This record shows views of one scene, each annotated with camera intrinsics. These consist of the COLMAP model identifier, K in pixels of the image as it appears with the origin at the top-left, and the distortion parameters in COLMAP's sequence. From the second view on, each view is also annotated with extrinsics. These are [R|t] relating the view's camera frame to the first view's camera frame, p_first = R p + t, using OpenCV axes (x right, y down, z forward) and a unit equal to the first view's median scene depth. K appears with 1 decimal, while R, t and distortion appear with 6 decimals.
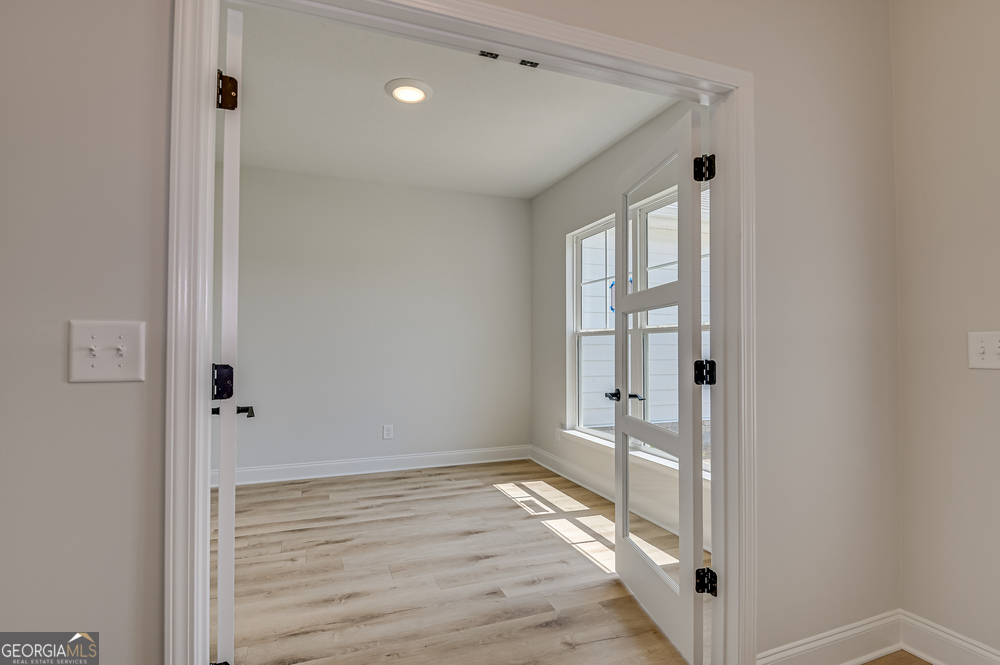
lens RADIAL K [[496.7, 0, 524.0], [0, 496.7, 331.3], [0, 0, 1]] dist [-0.002204, -0.000804]
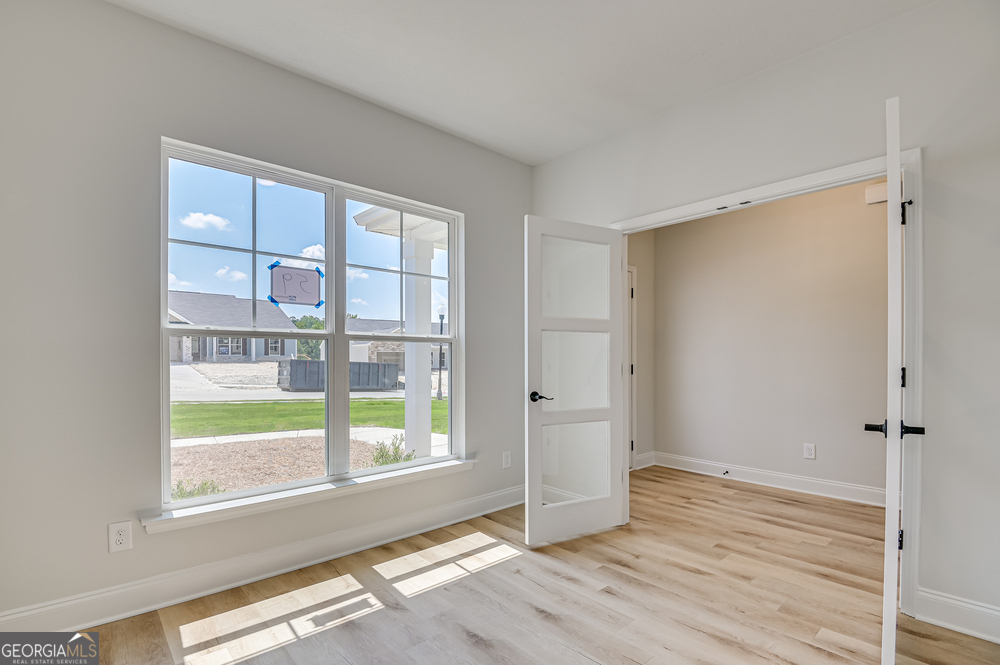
lens RADIAL K [[472.3, 0, 502.1], [0, 472.3, 354.5], [0, 0, 1]] dist [0.001913, -0.026663]
pose [[-0.332169, 0.002196, 0.943217, -0.752623], [-0.029044, 0.999499, -0.012556, 0.039680], [-0.942773, -0.031565, -0.331939, 1.272680]]
